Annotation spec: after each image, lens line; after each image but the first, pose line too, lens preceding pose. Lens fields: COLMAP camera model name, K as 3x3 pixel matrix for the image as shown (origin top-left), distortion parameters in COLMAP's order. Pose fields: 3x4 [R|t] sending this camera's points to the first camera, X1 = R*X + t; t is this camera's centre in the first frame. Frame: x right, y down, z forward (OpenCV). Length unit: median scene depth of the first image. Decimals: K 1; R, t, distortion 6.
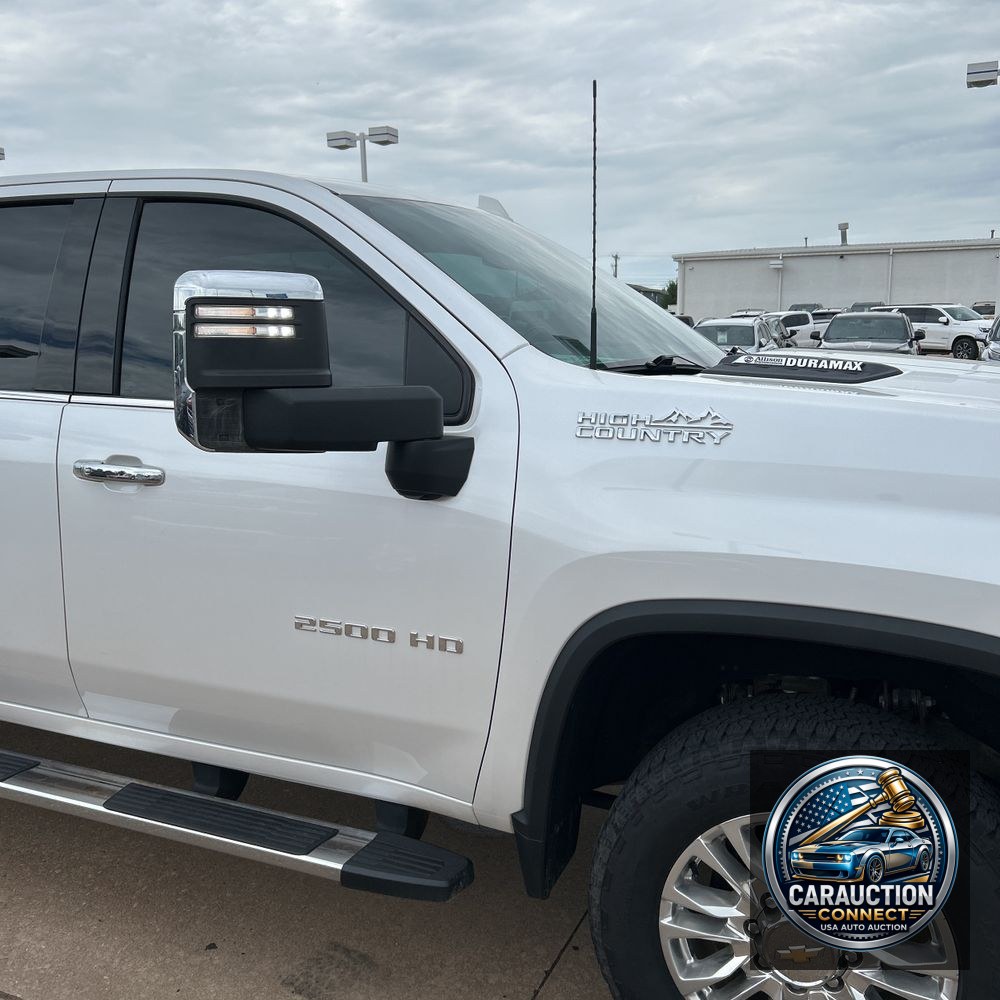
lens RADIAL K [[1028.8, 0, 500.0], [0, 1028.8, 500.0], [0, 0, 1]] dist [0.038757, -0.027943]
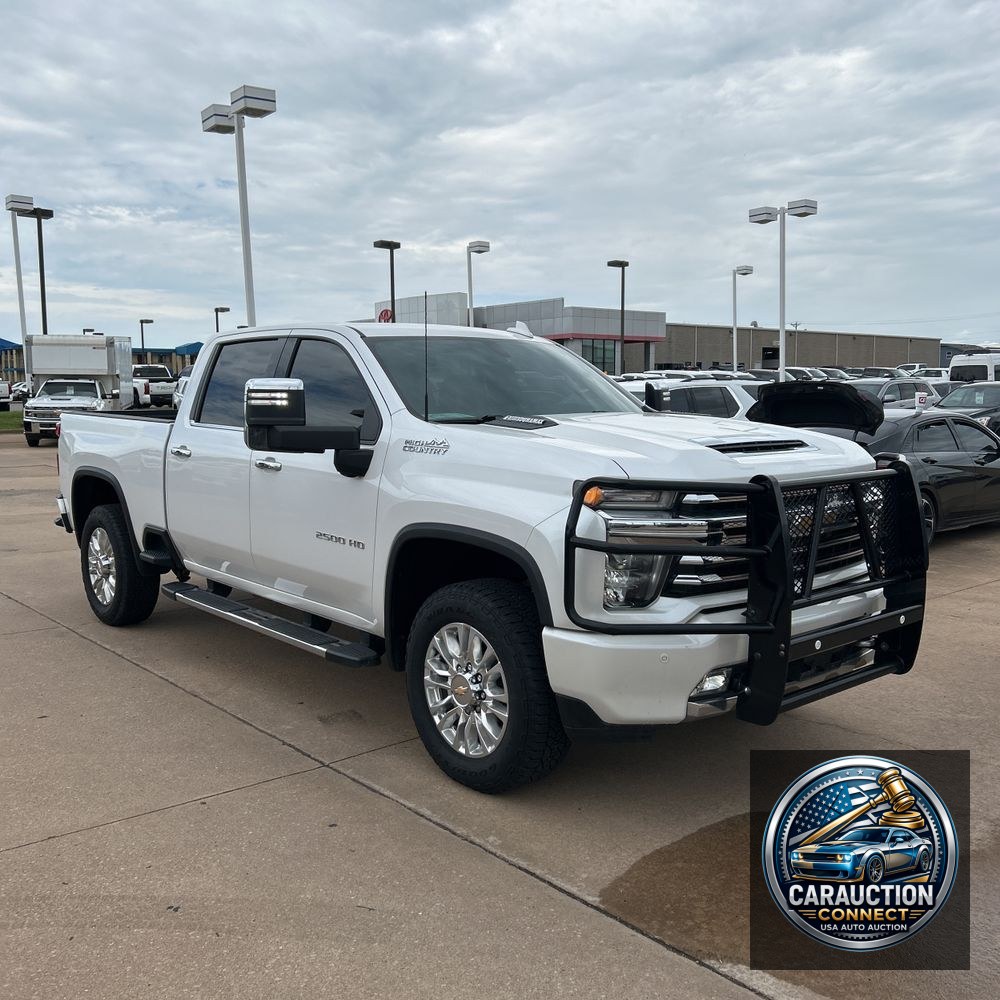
lens RADIAL K [[1028.8, 0, 500.0], [0, 1028.8, 500.0], [0, 0, 1]] dist [0.038757, -0.027943]
pose [[0.896496, 0.050429, -0.440172, 0.052173], [-0.074765, 0.996473, -0.038111, 0.004756], [0.436698, 0.067076, 0.897104, -0.037236]]
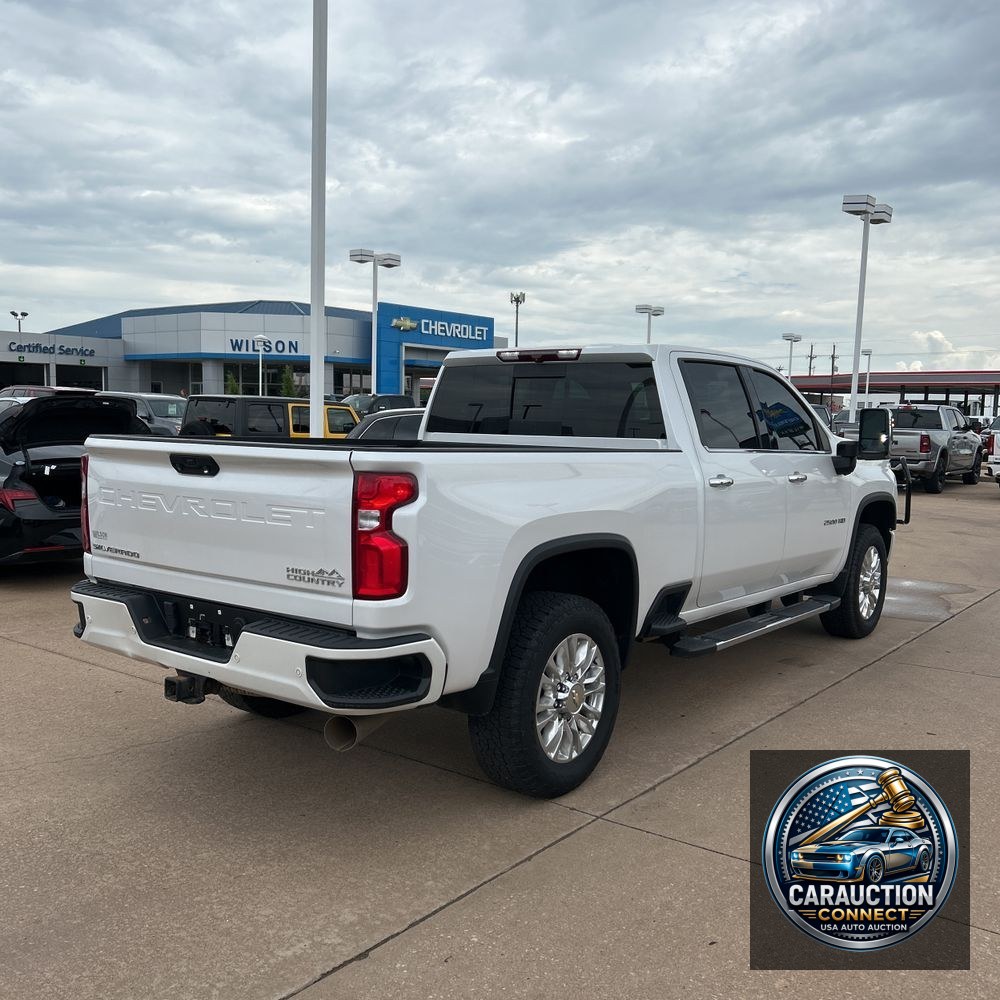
lens RADIAL K [[1052.6, 0, 500.0], [0, 1052.6, 500.0], [0, 0, 1]] dist [0.038631, -0.012909]
pose [[0.259472, -0.067480, 0.963390, -0.156813], [0.136640, 0.990086, 0.032548, -0.008175], [-0.956035, 0.123192, 0.266120, 0.051218]]
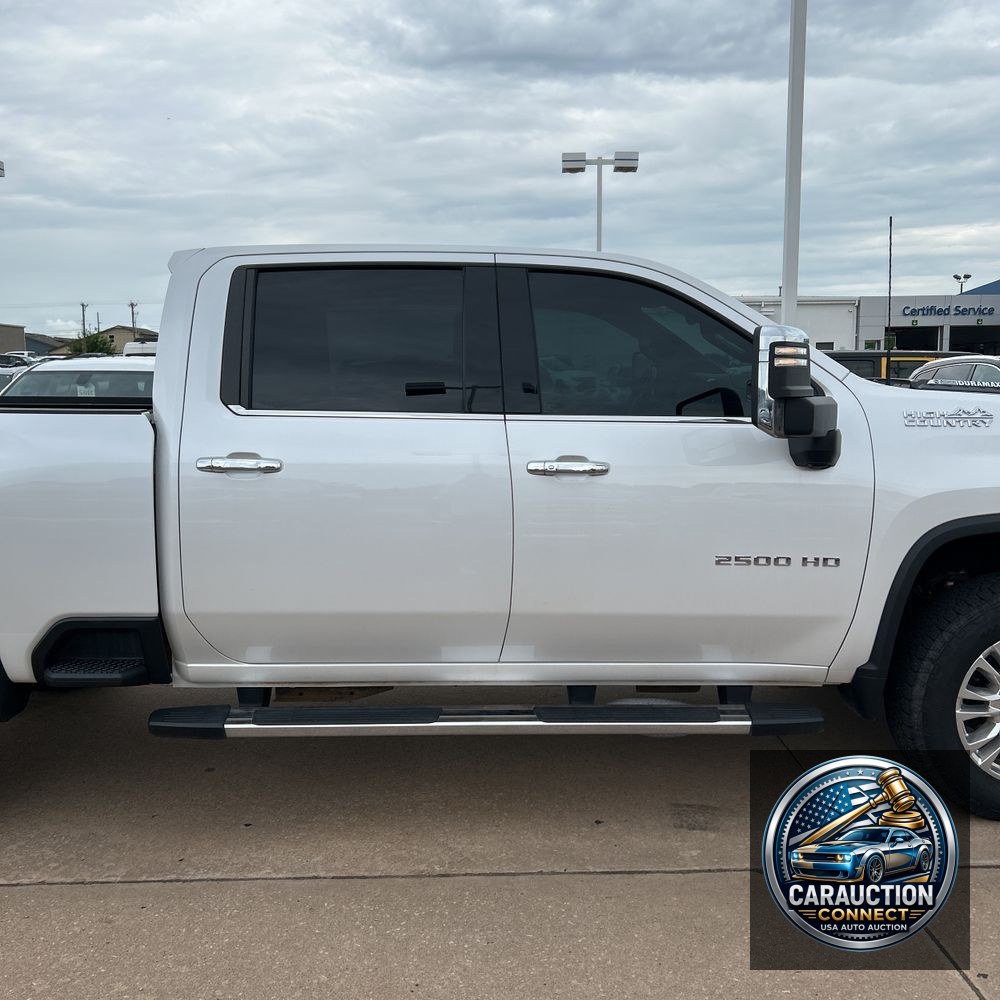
lens RADIAL K [[1028.8, 0, 500.0], [0, 1028.8, 500.0], [0, 0, 1]] dist [0.038757, -0.027943]
pose [[0.912715, -0.052696, 0.405184, -0.051074], [0.070784, 0.997047, -0.029777, 0.002597], [-0.402419, 0.055859, 0.913750, -0.011172]]
